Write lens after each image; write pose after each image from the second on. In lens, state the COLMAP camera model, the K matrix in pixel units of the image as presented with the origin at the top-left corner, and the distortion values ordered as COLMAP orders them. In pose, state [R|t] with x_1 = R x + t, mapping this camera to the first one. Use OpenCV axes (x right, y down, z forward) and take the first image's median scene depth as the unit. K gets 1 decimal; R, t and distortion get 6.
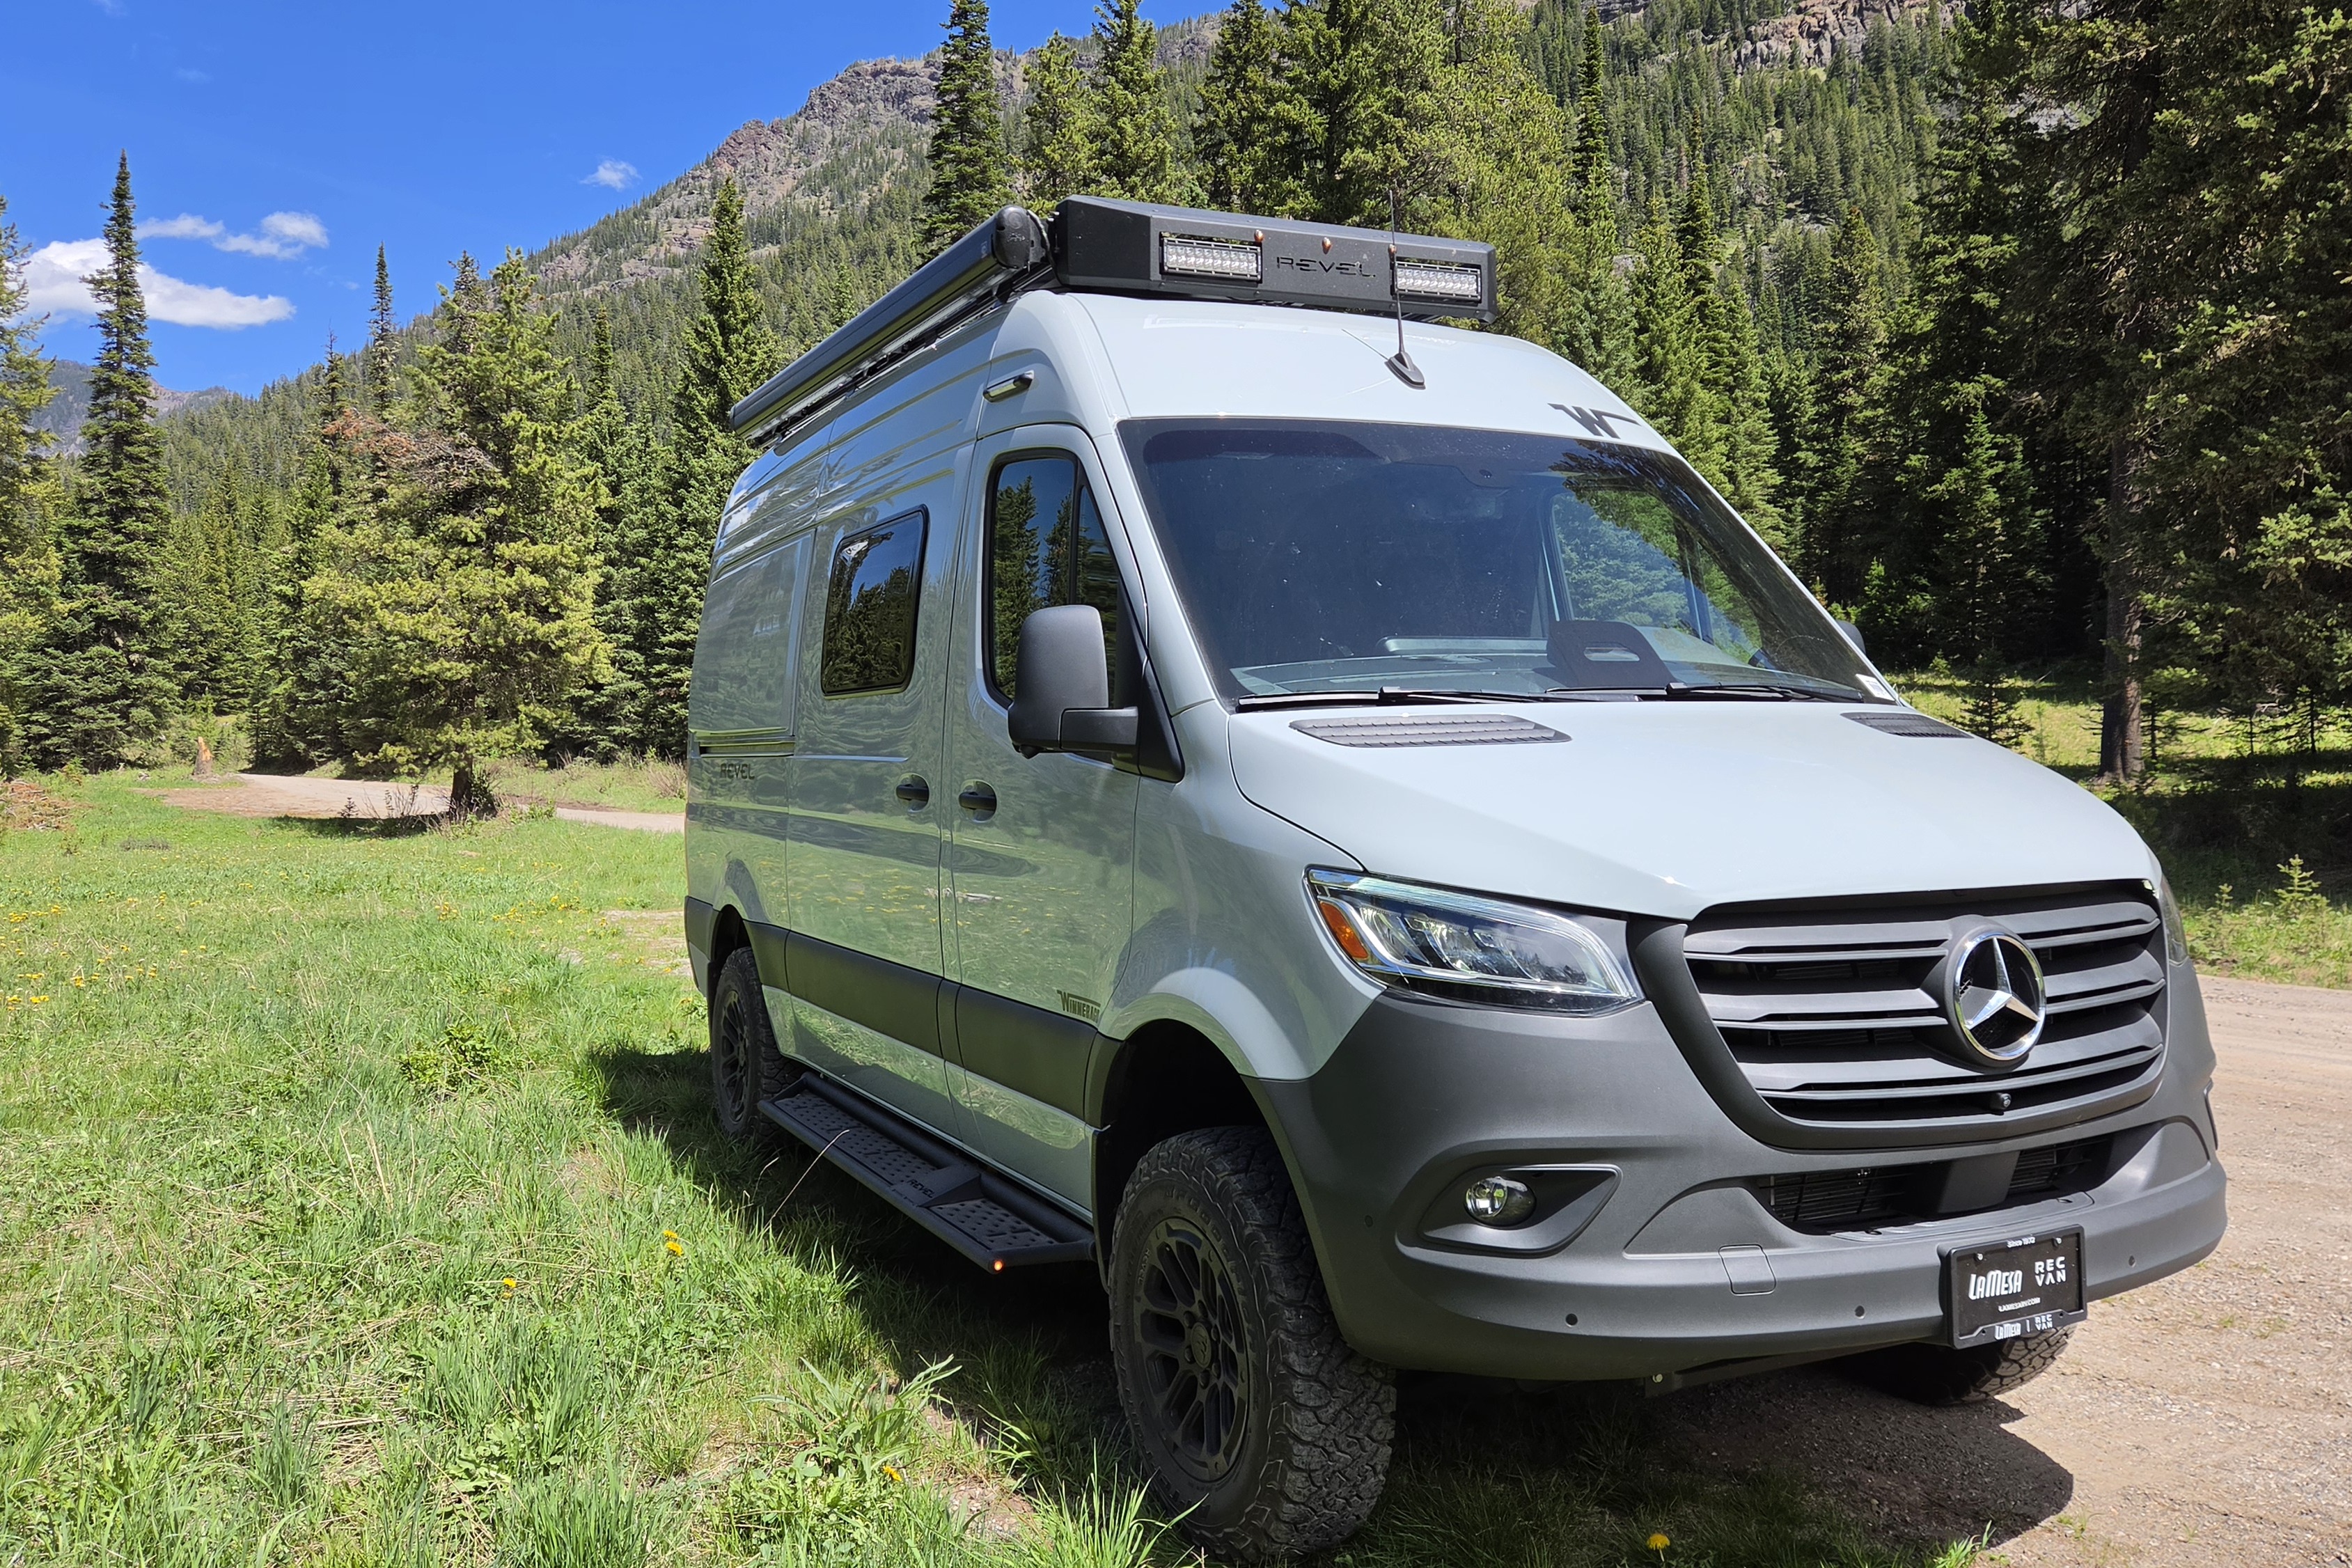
lens RADIAL K [[1704.1, 0, 1347.4], [0, 1704.1, 781.3], [0, 0, 1]] dist [0.075091, -0.000160]
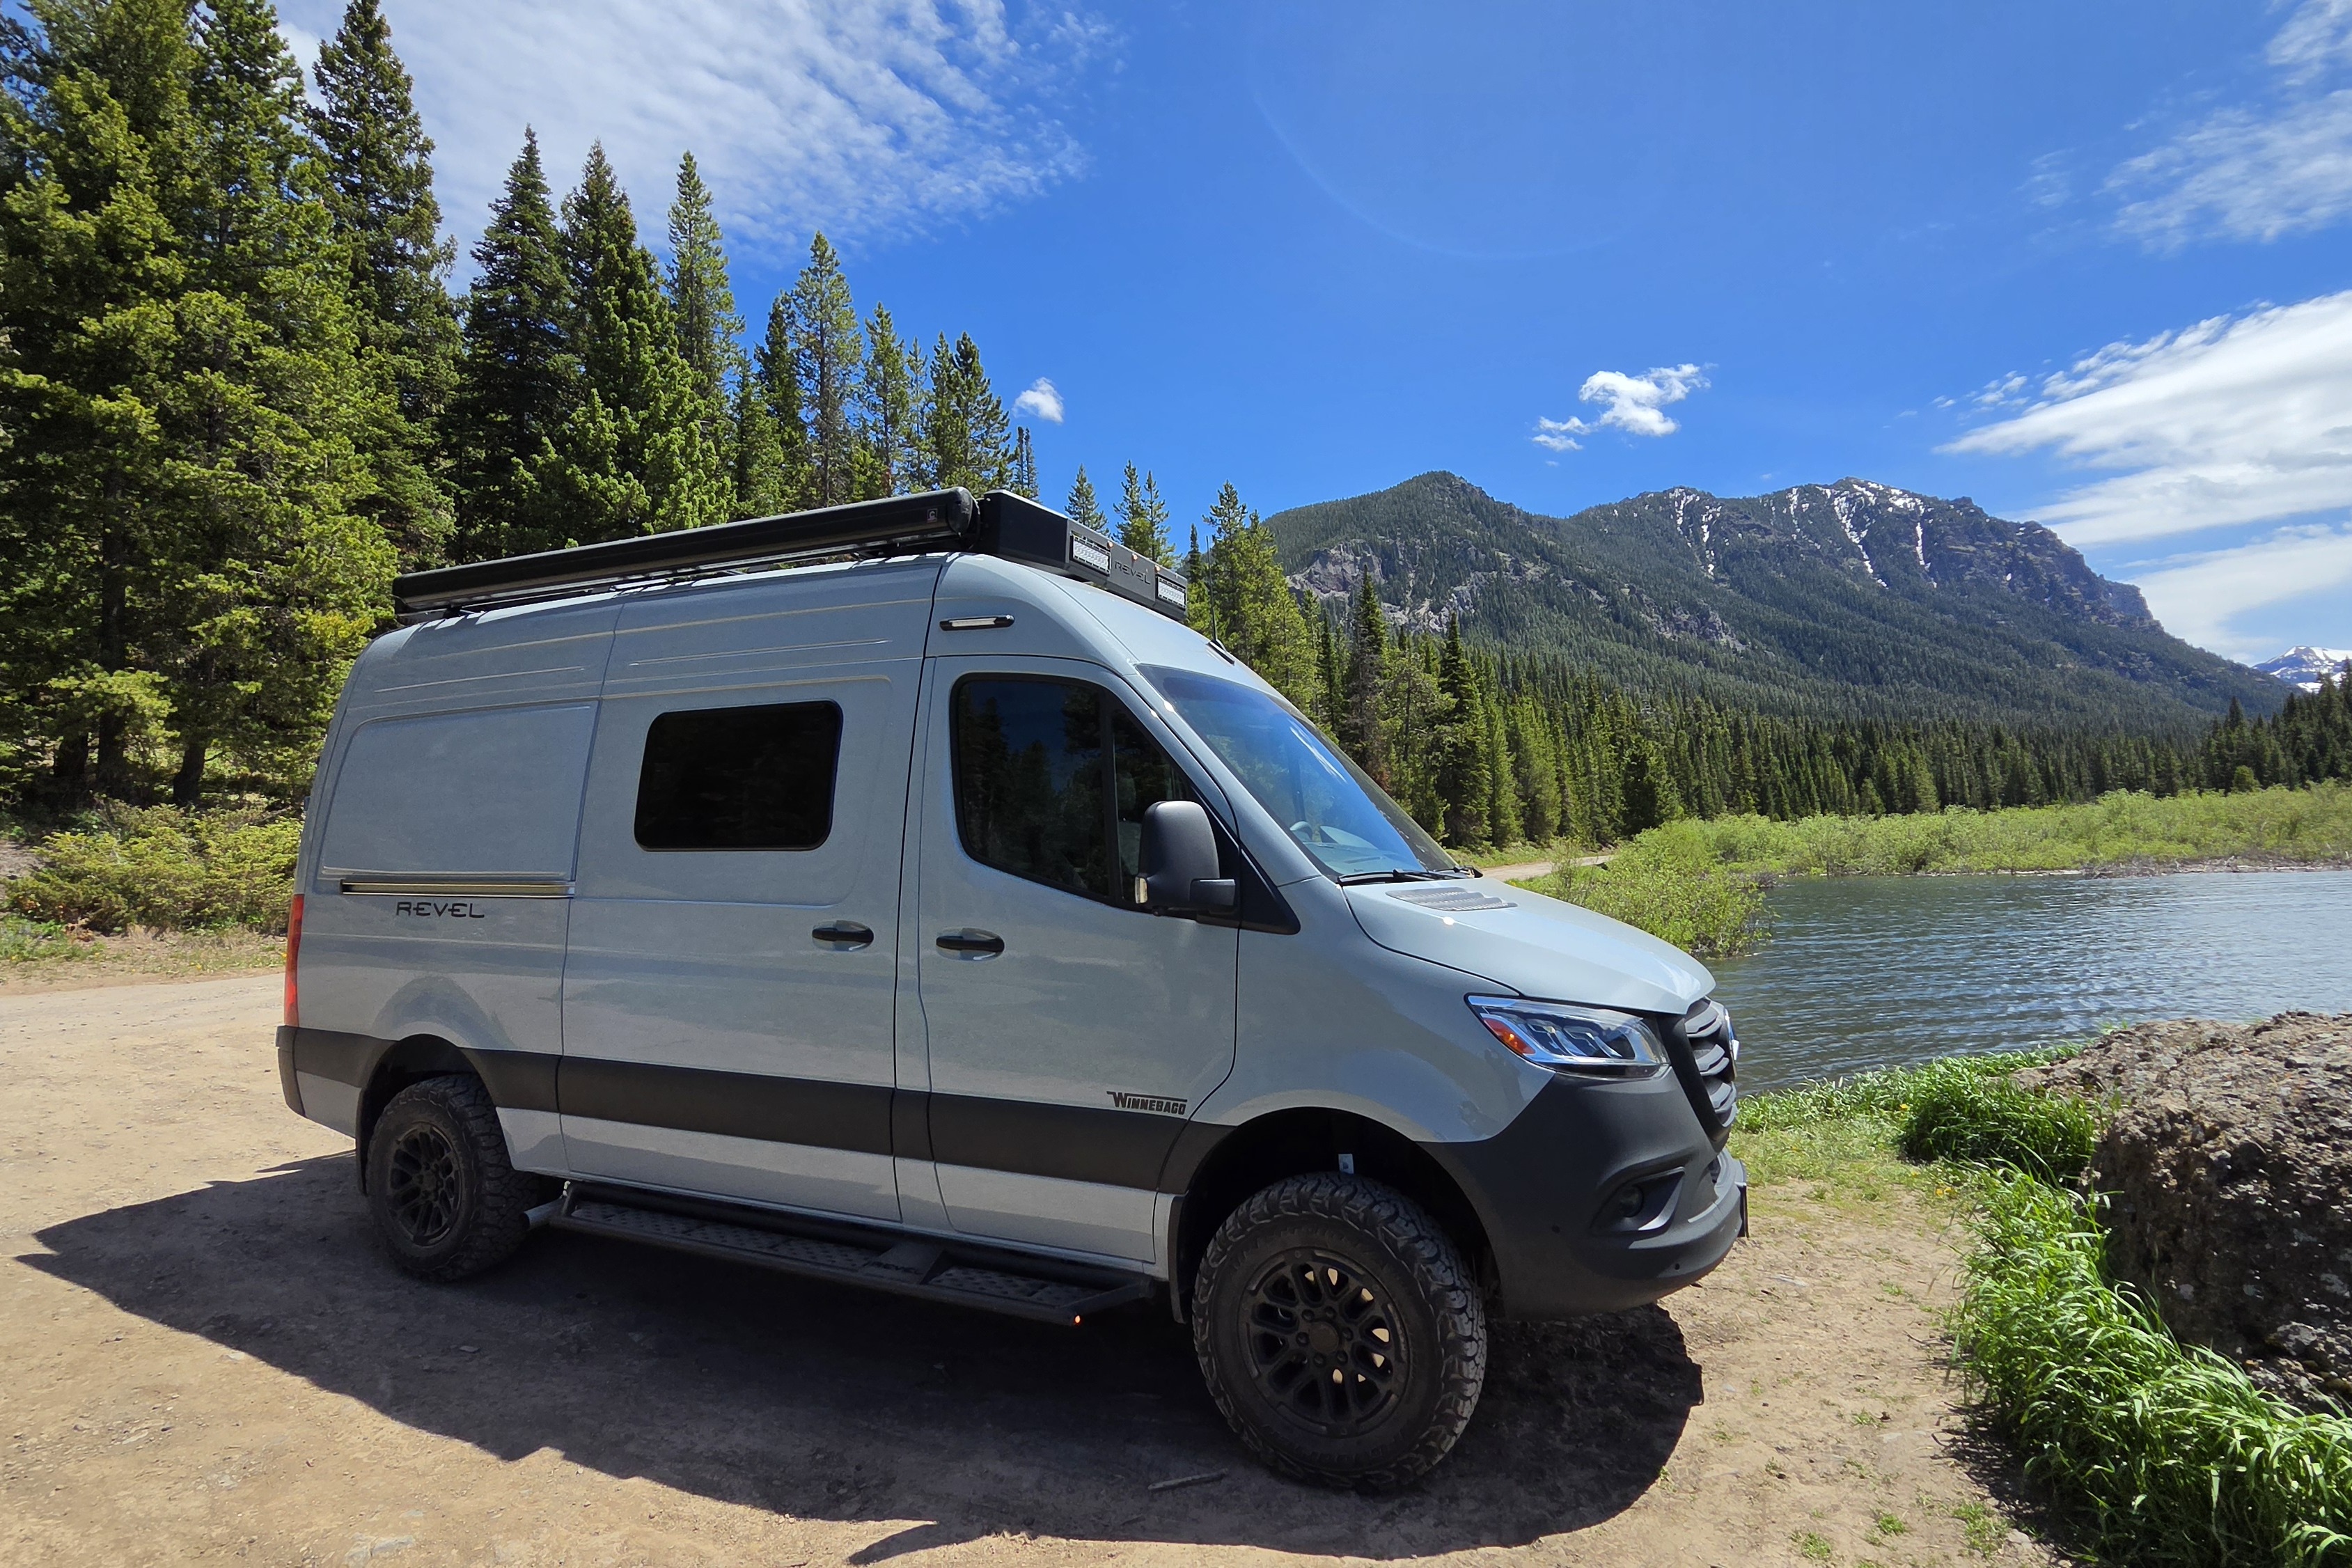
lens RADIAL K [[997.3, 0, 1180.0], [0, 997.3, 821.8], [0, 0, 1]] dist [0.001841, 0.000171]
pose [[0.800725, 0.037801, 0.597838, -0.588410], [0.000119, 0.997997, -0.063262, -0.034878], [-0.599032, 0.050726, 0.799116, 0.351715]]
